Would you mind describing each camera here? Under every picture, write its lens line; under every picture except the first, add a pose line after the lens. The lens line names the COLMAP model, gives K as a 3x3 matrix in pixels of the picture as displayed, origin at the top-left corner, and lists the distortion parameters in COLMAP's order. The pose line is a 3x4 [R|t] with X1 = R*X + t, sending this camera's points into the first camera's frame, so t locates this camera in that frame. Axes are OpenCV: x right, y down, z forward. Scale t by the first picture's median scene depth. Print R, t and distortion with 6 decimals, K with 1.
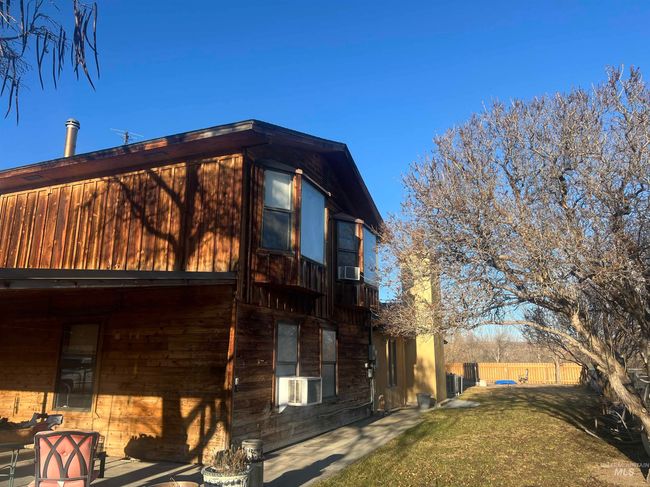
lens RADIAL K [[486.0, 0, 327.9], [0, 486.0, 242.1], [0, 0, 1]] dist [0.085451, -0.091506]
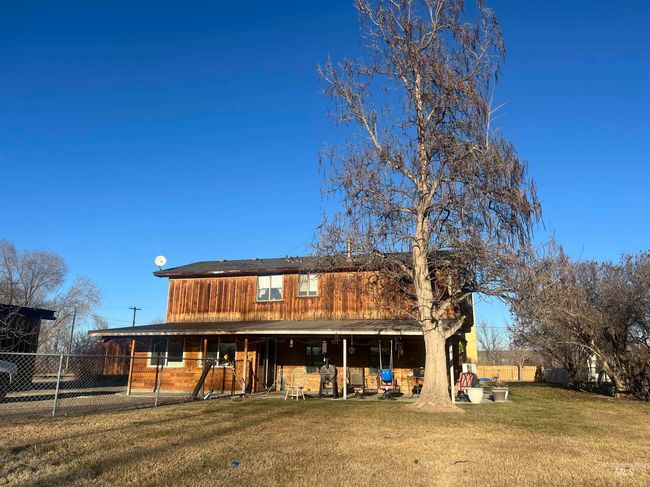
lens RADIAL K [[486.7, 0, 322.4], [0, 486.7, 242.4], [0, 0, 1]] dist [0.068991, -0.095123]
pose [[0.991512, 0.043877, 0.122389, -1.017887], [-0.042377, 0.998992, -0.014829, -0.220196], [-0.122916, 0.009517, 0.992371, -1.163970]]
